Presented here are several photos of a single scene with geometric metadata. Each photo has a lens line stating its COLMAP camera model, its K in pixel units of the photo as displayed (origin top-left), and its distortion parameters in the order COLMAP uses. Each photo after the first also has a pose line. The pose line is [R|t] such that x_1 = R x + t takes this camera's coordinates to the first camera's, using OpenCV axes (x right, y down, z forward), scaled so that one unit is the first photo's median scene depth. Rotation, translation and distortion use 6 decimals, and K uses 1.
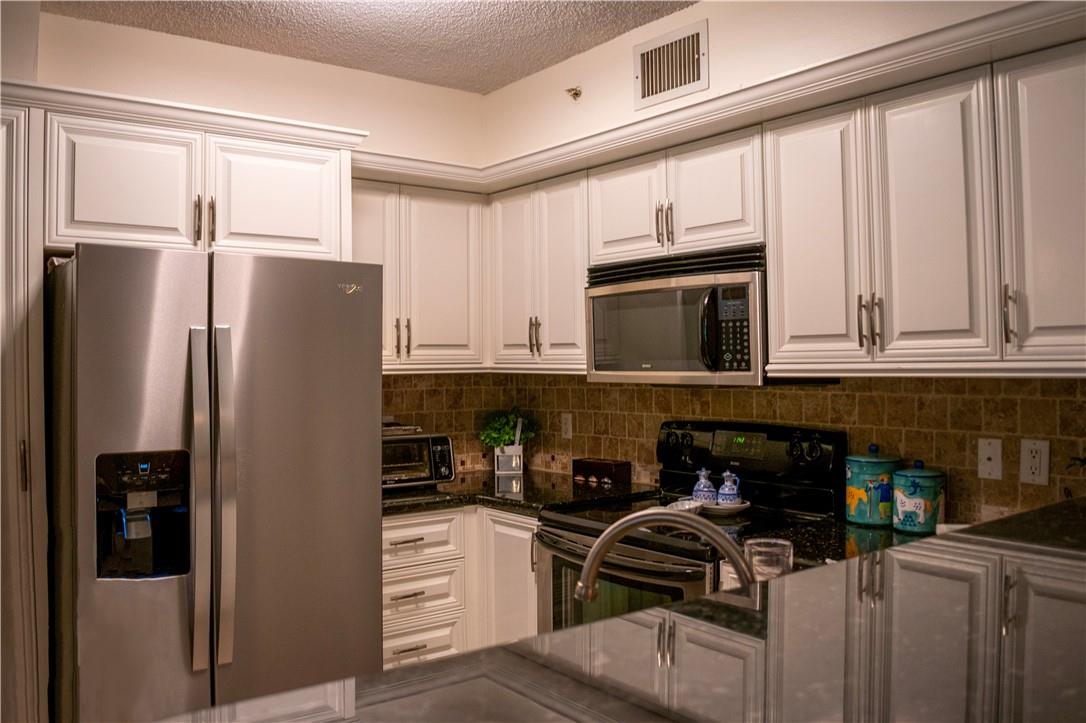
lens RADIAL K [[872.5, 0, 553.5], [0, 872.5, 357.8], [0, 0, 1]] dist [-0.079934, 0.009220]
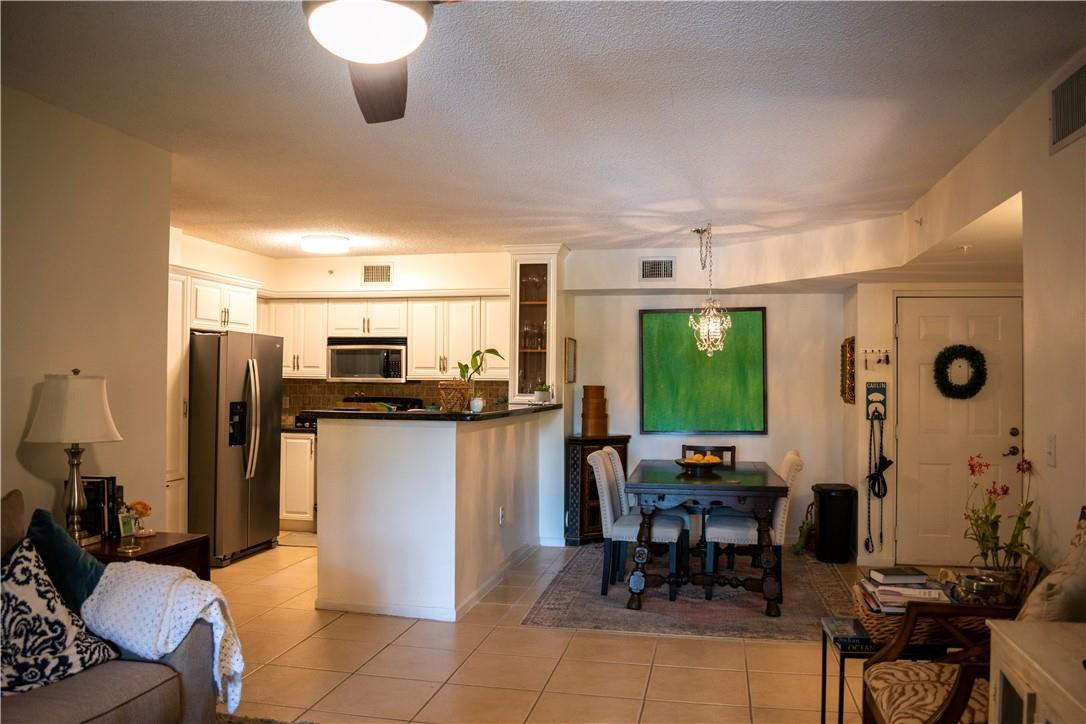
lens RADIAL K [[872.5, 0, 553.5], [0, 872.5, 358.3], [0, 0, 1]] dist [-0.079934, 0.009220]
pose [[0.743888, 0.029494, 0.667653, -1.387521], [-0.017341, 0.999541, -0.024835, 0.012402], [-0.668079, 0.006897, 0.744058, -1.601450]]
